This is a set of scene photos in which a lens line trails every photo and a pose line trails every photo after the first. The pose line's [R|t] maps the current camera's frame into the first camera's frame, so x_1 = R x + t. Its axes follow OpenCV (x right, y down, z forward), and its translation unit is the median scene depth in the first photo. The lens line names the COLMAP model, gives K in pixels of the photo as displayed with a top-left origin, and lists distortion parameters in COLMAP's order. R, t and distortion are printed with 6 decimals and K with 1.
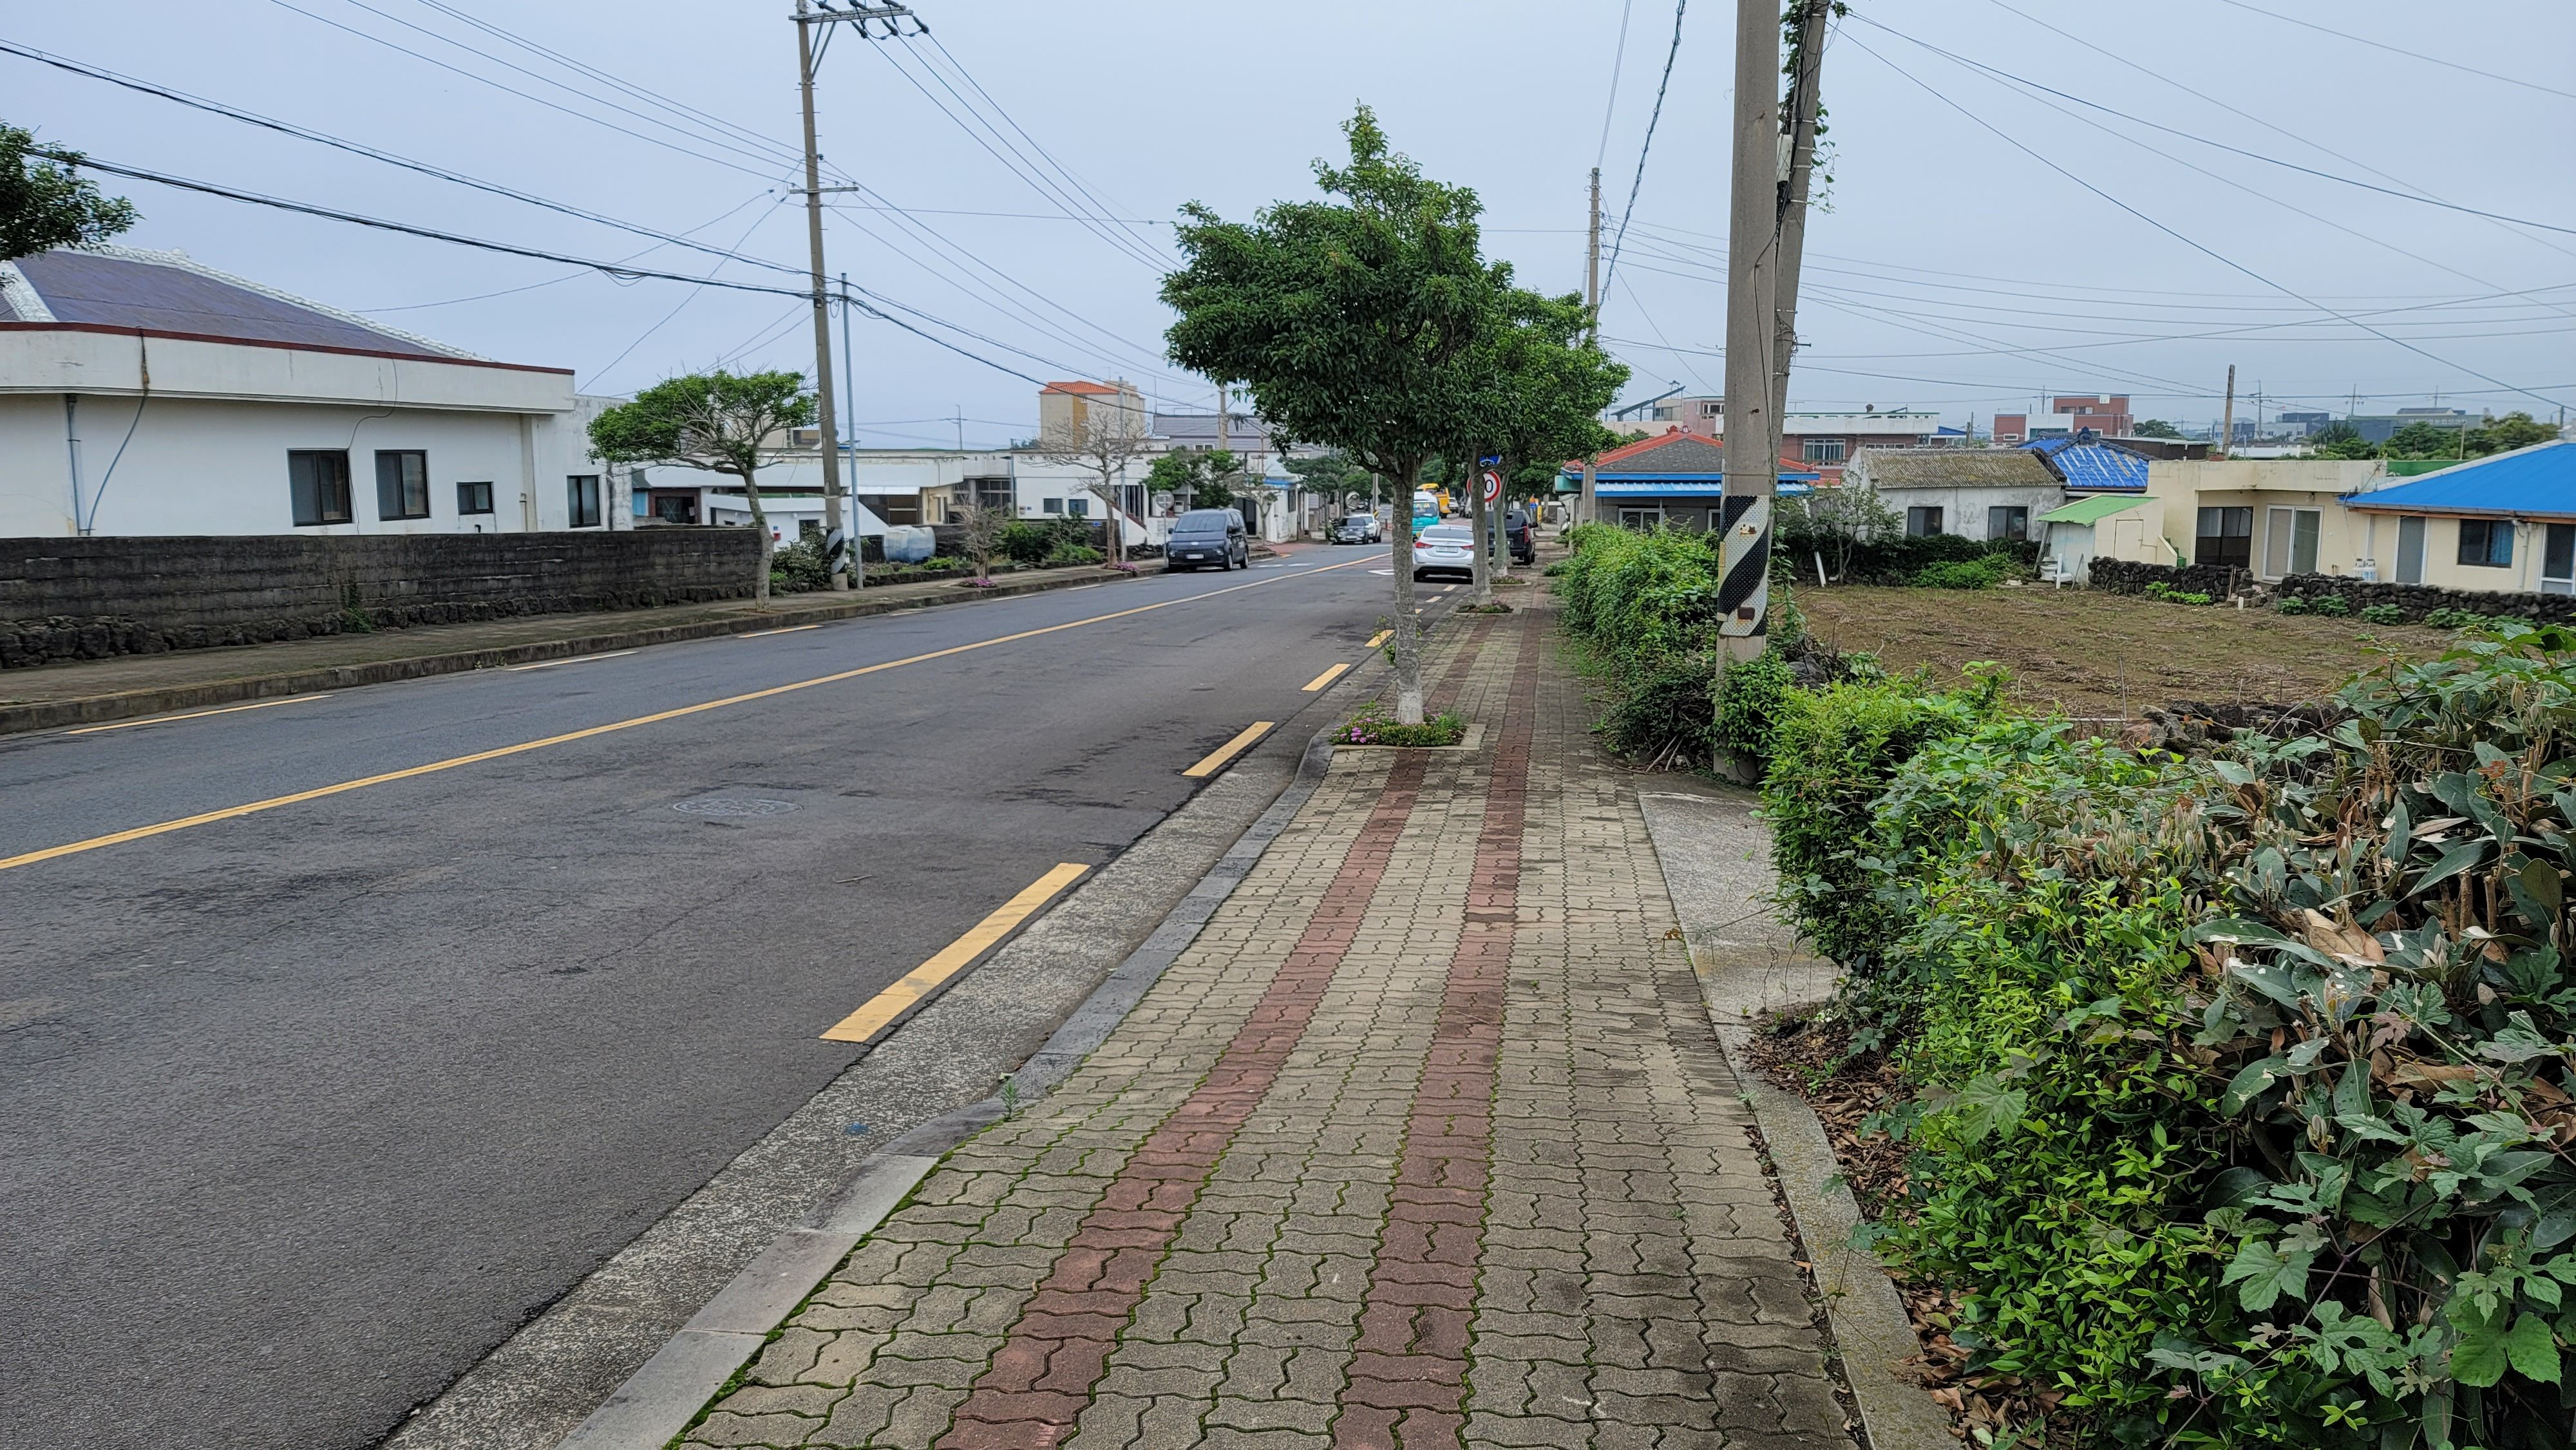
lens RADIAL K [[1922.8, 0, 1348.0], [0, 1922.8, 712.0], [0, 0, 1]] dist [0.045663, 0.000396]
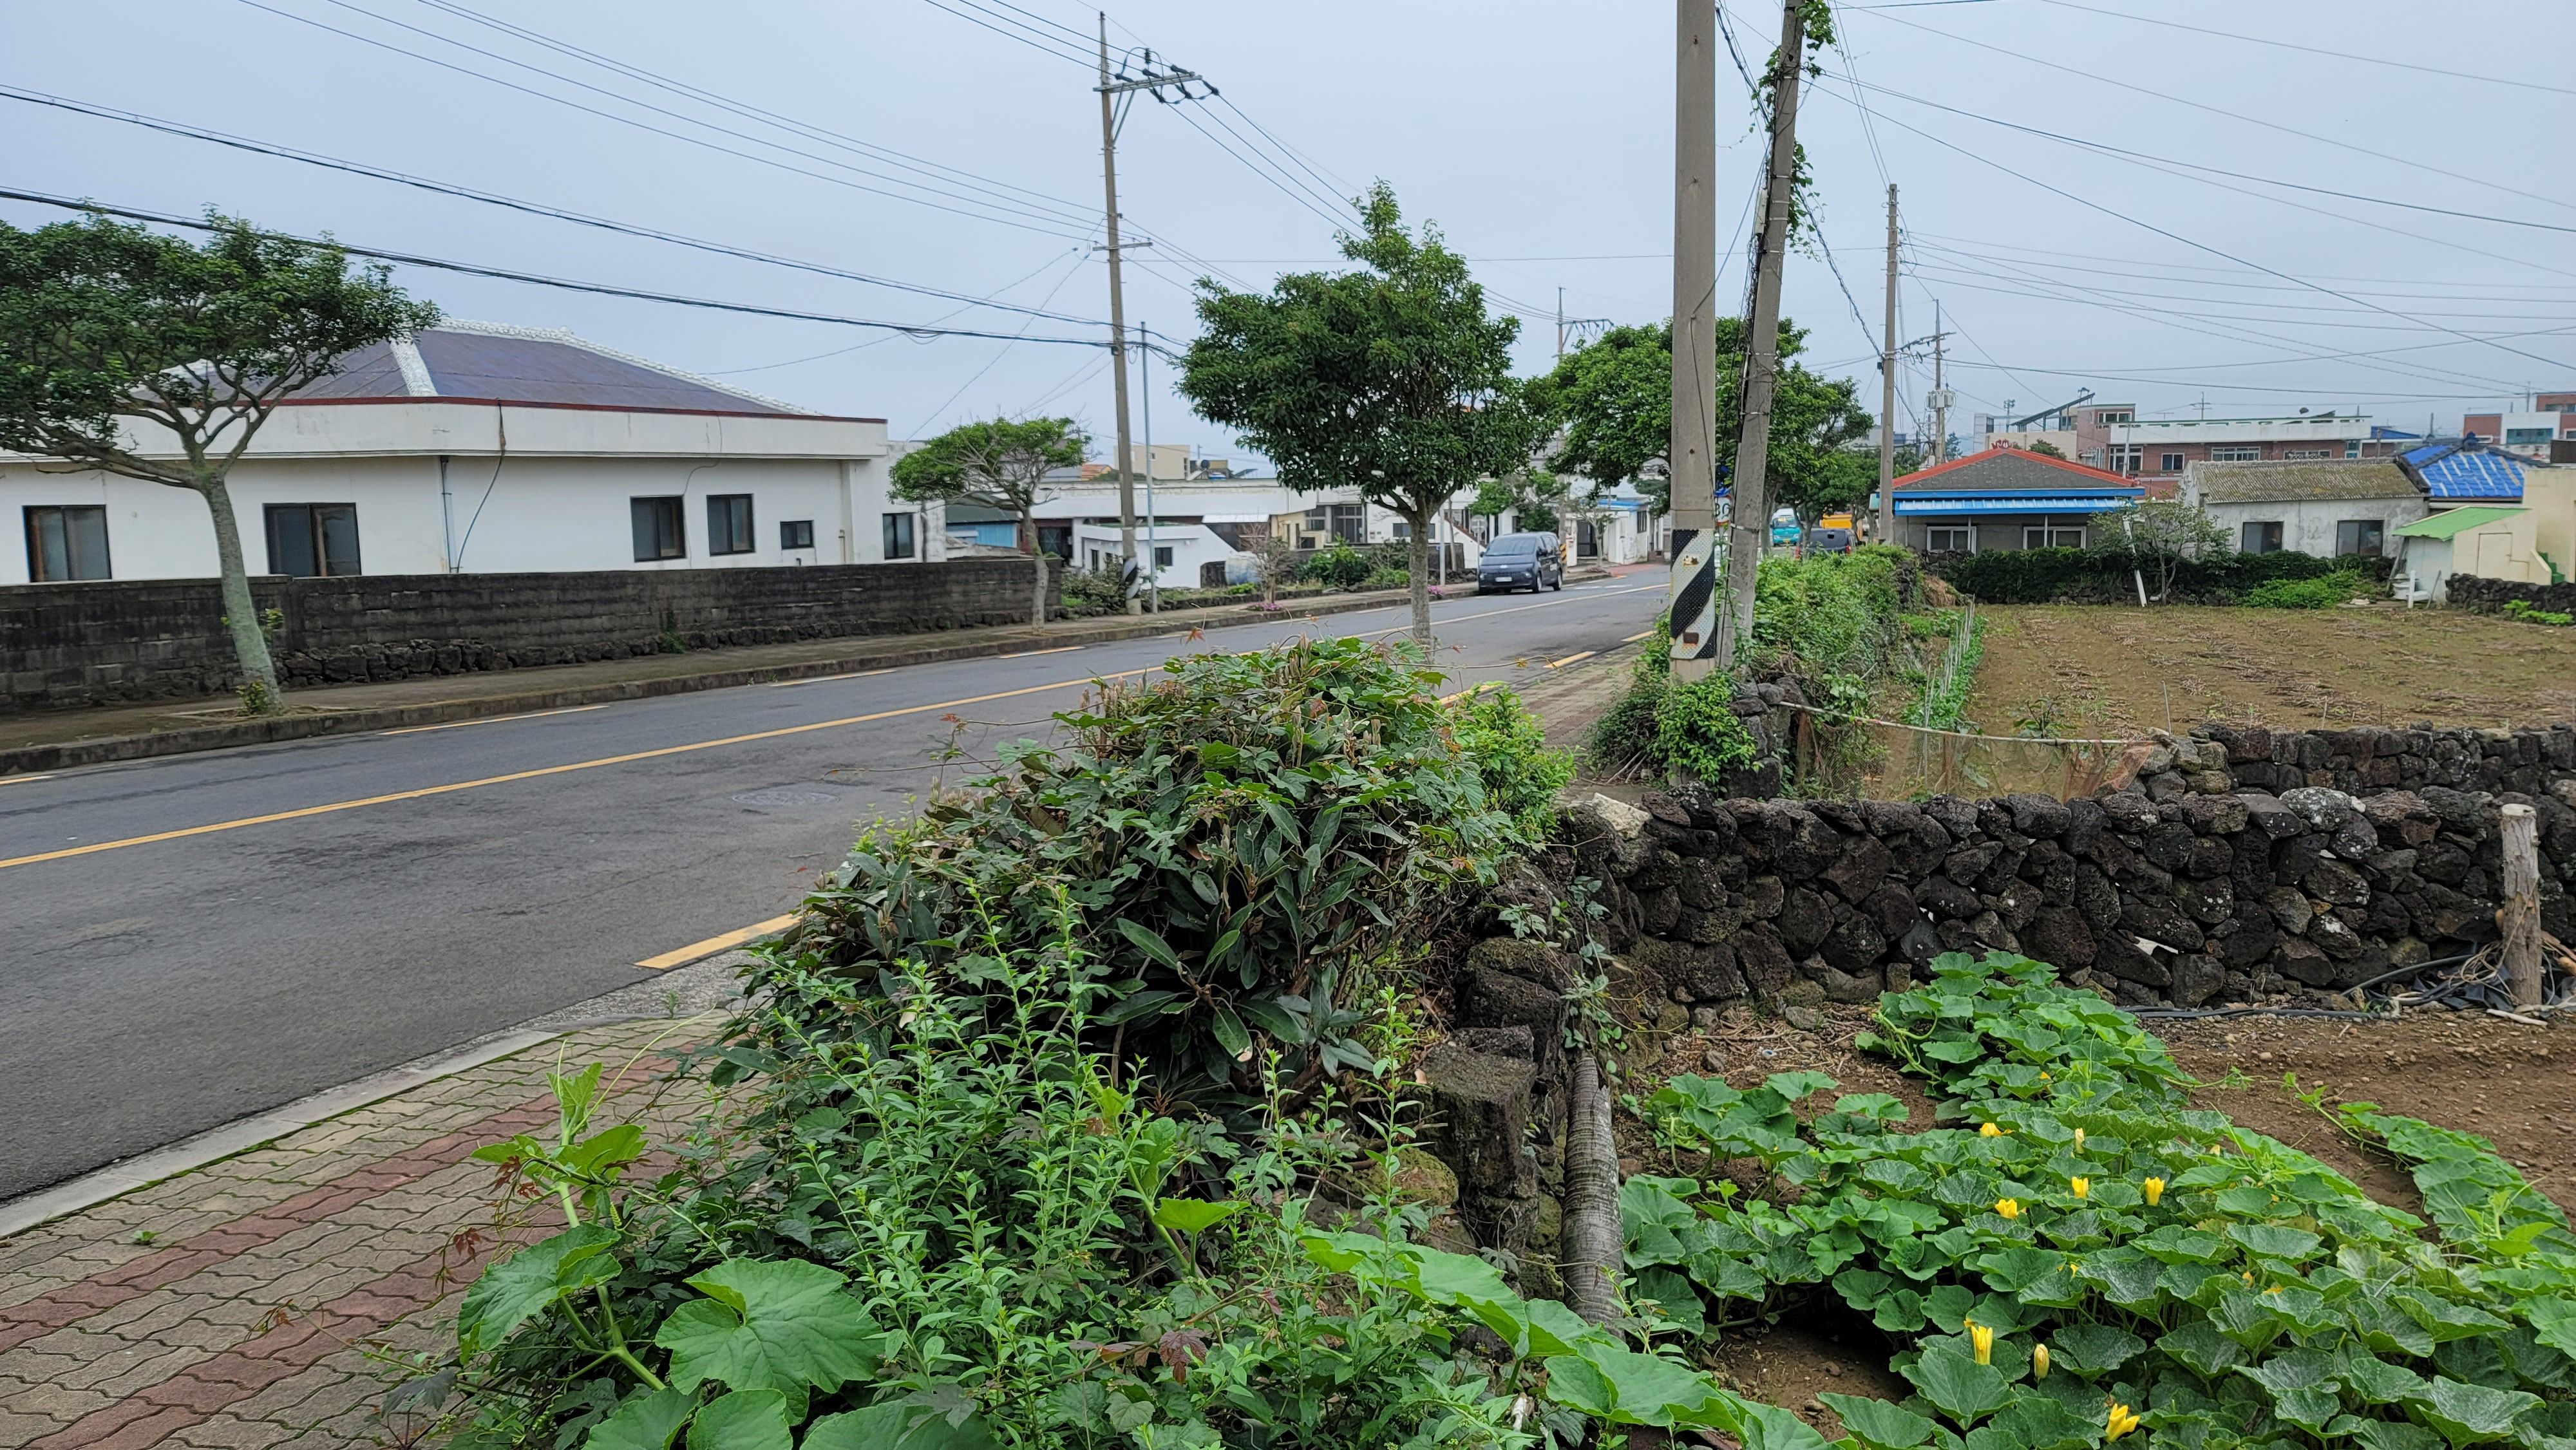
lens RADIAL K [[1907.9, 0, 1331.6], [0, 1907.9, 729.8], [0, 0, 1]] dist [0.058142, -0.038354]
pose [[0.978444, 0.010261, -0.206257, 0.095554], [-0.010500, 0.999945, -0.000064, 0.000936], [0.206245, 0.002228, 0.978498, -0.037445]]
